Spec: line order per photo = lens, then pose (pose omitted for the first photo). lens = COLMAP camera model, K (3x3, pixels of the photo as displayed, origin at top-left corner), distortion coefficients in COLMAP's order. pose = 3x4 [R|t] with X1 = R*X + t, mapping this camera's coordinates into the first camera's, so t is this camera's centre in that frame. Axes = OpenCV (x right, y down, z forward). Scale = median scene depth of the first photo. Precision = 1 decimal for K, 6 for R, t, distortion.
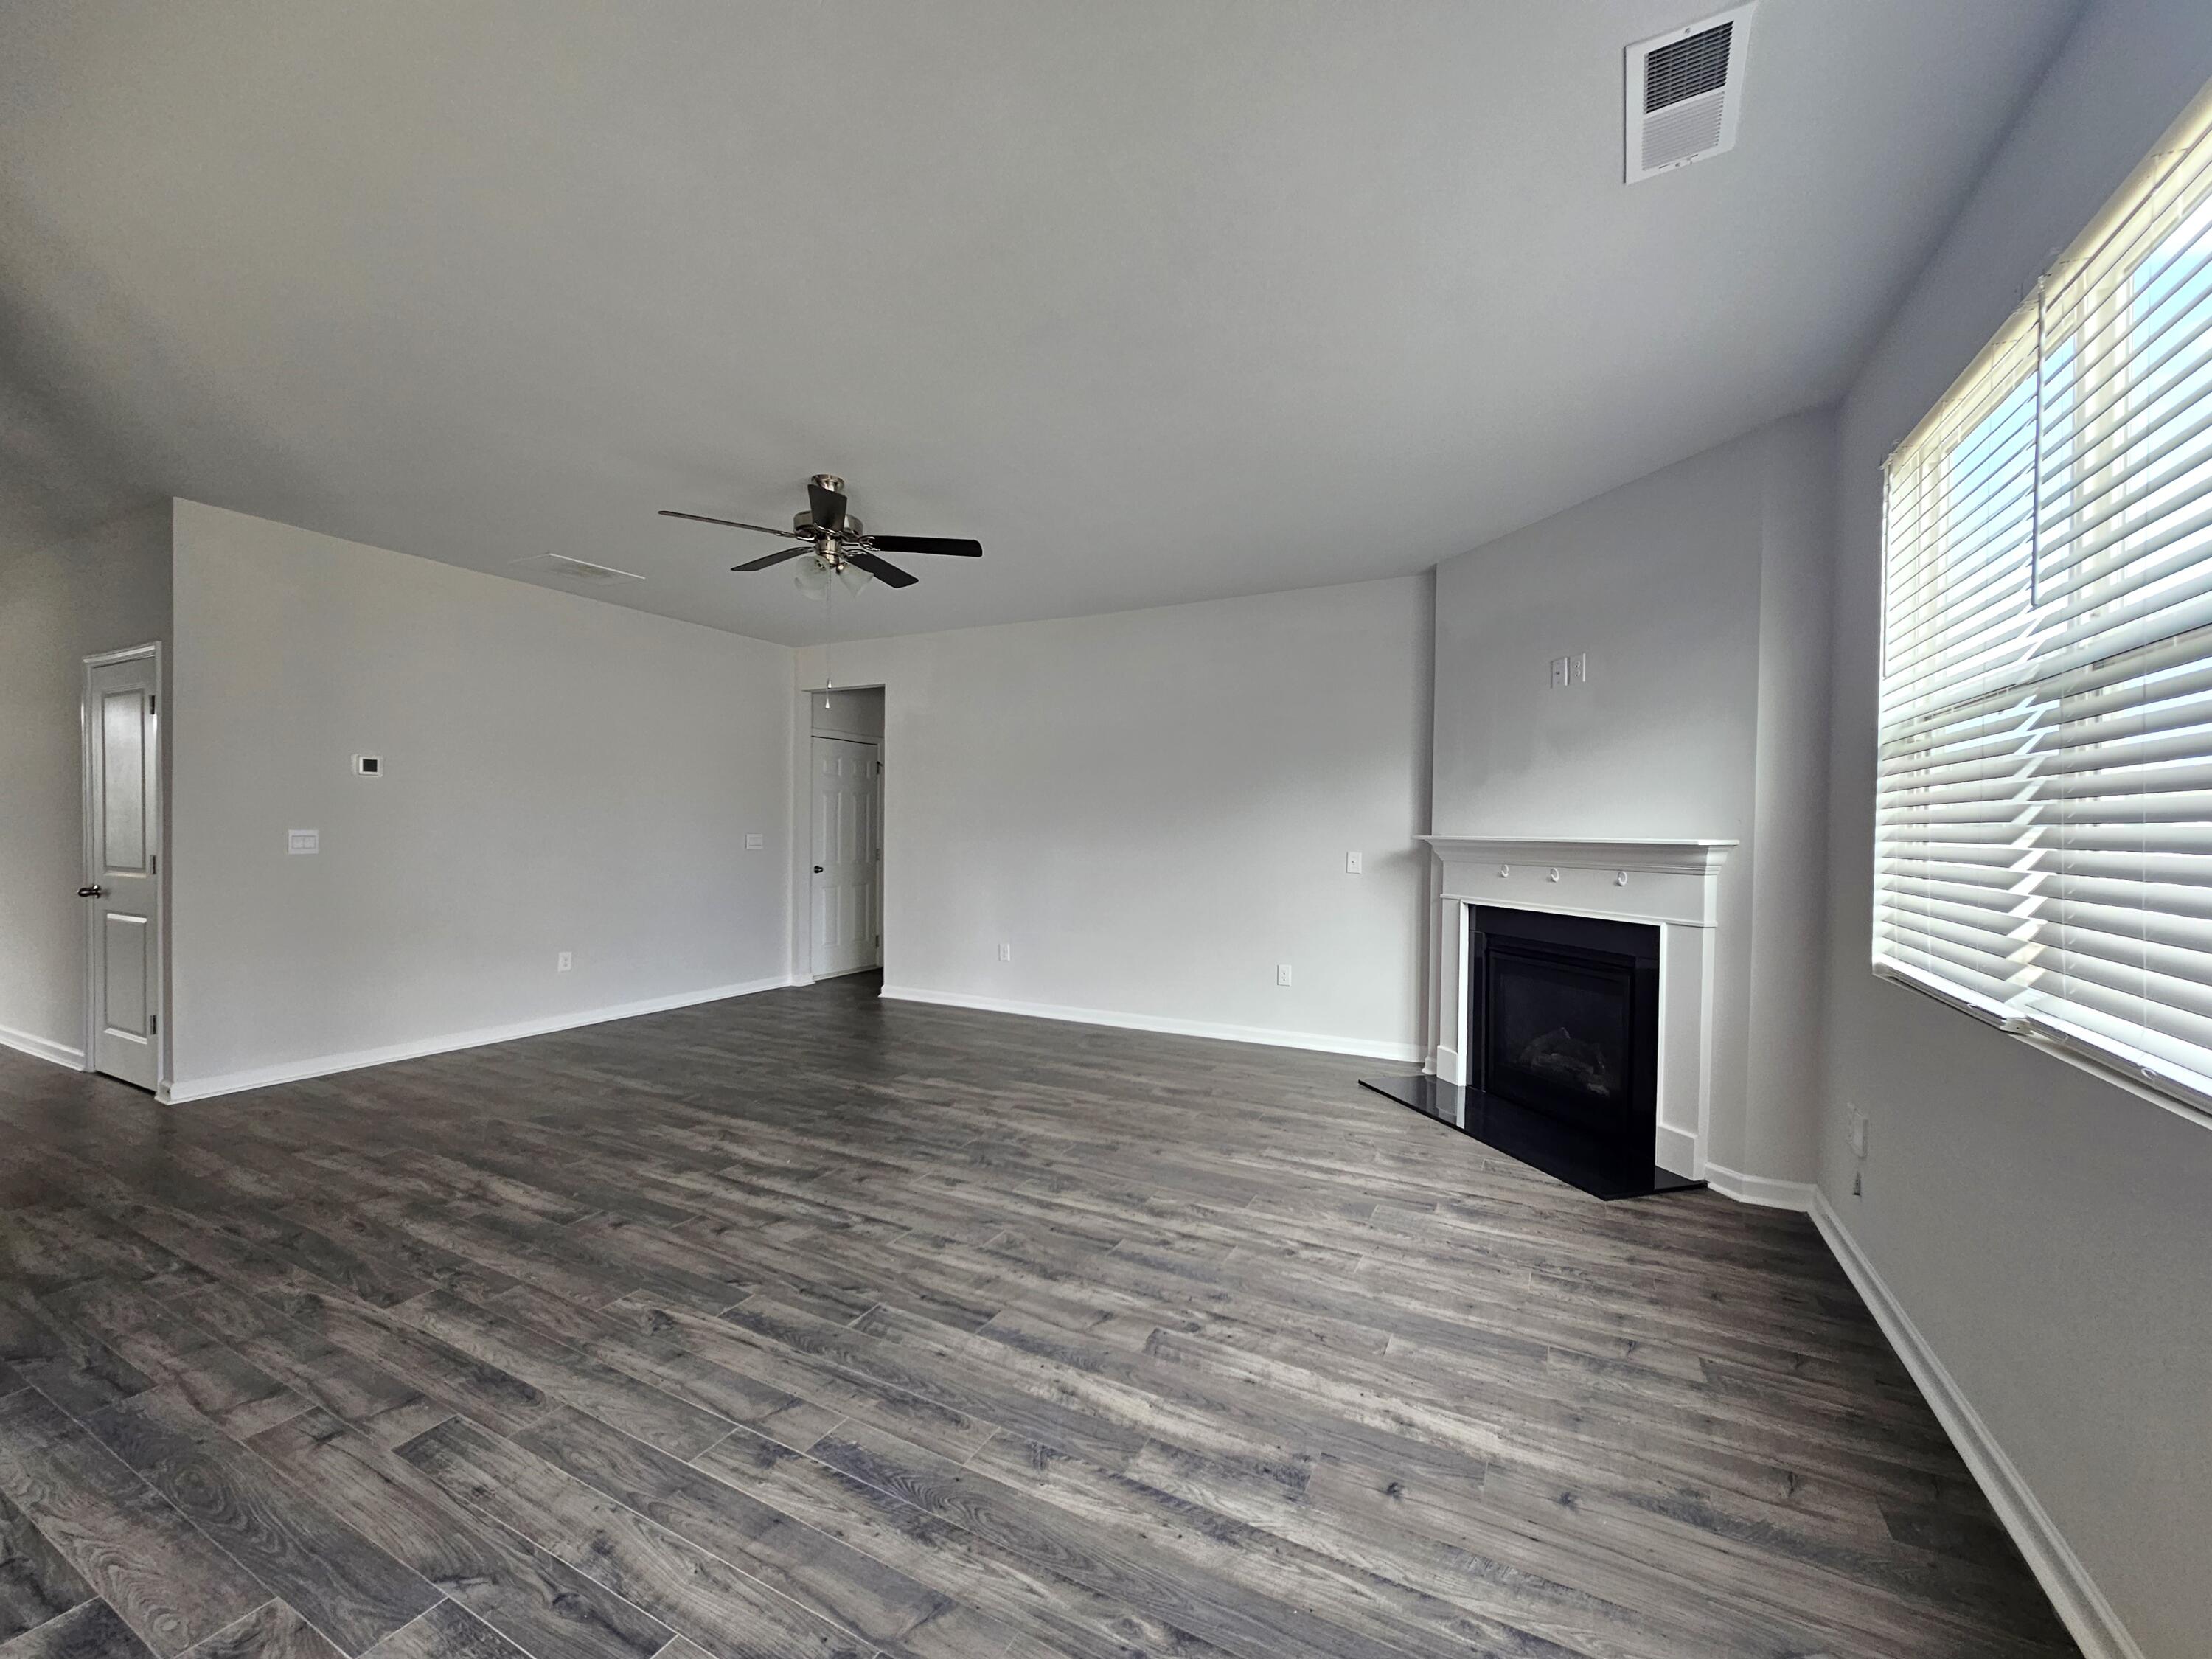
lens RADIAL K [[904.3, 0, 1098.4], [0, 904.3, 861.6], [0, 0, 1]] dist [-0.002665, -0.000096]
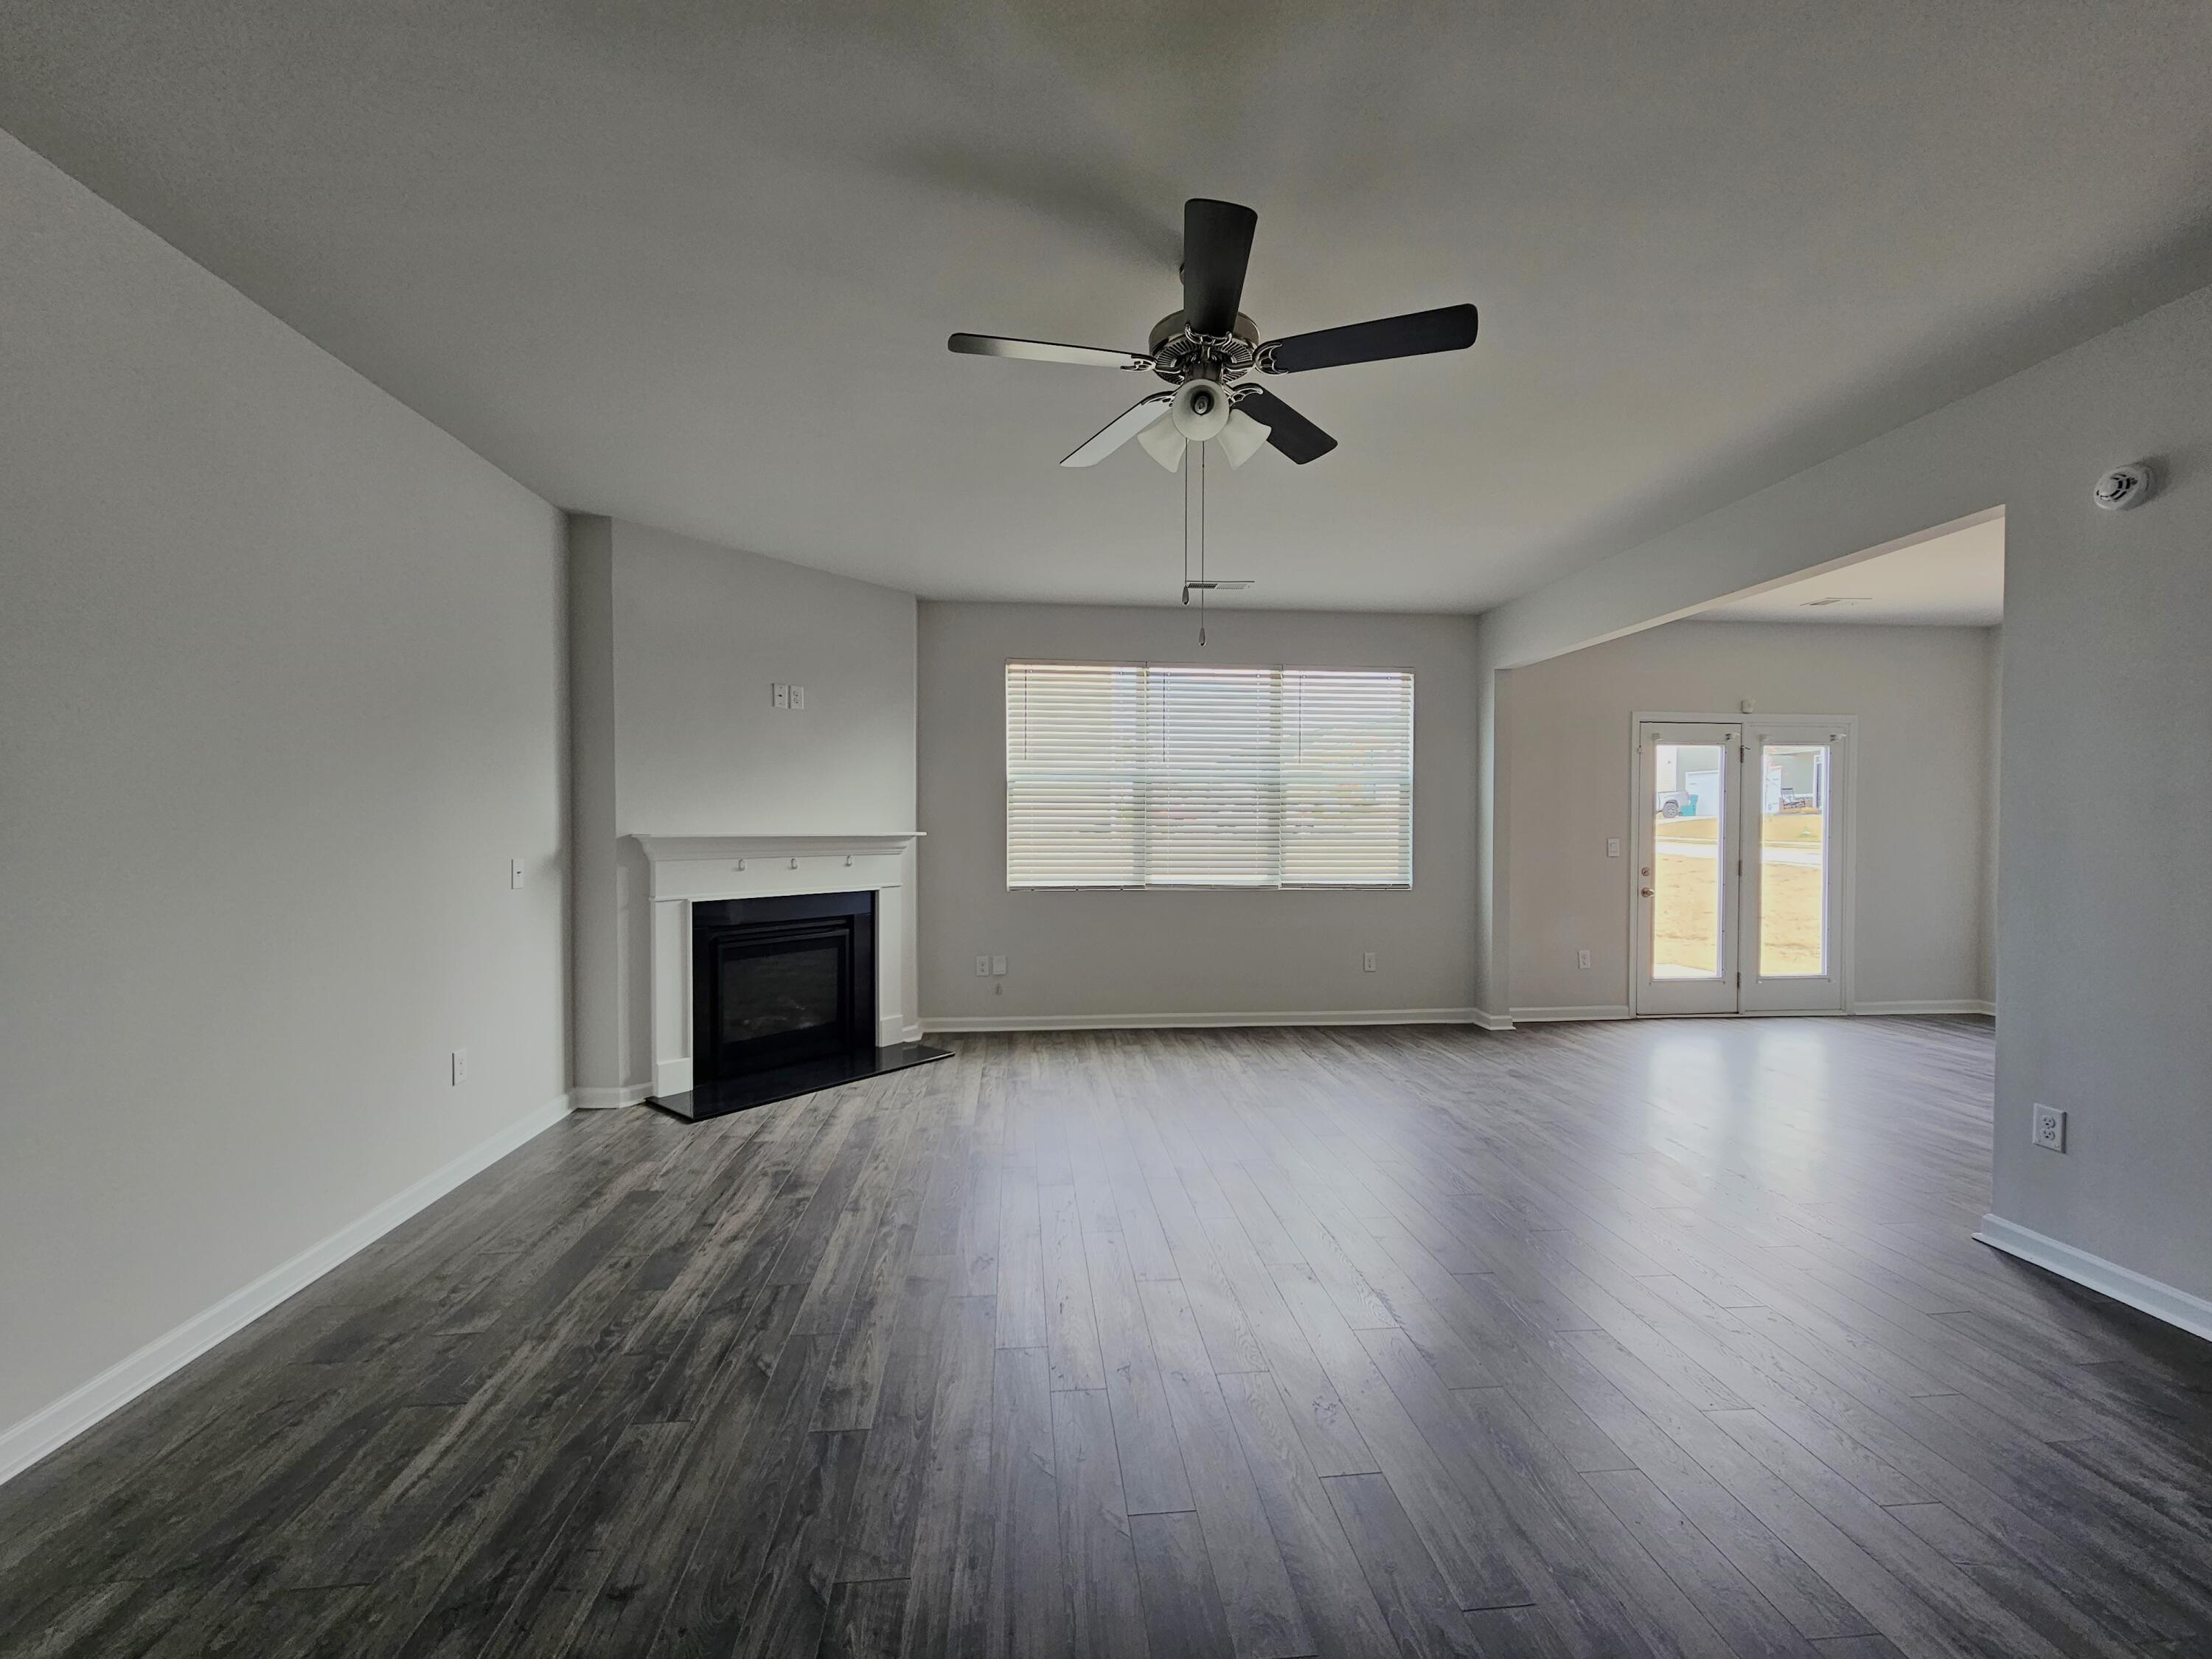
lens RADIAL K [[906.5, 0, 1096.2], [0, 906.5, 825.7], [0, 0, 1]] dist [0.002578, 0.000255]
pose [[-0.549591, -0.013910, 0.835318, -1.018353], [0.017570, 0.999448, 0.028203, -0.085986], [-0.835249, 0.030177, -0.549043, 1.820695]]
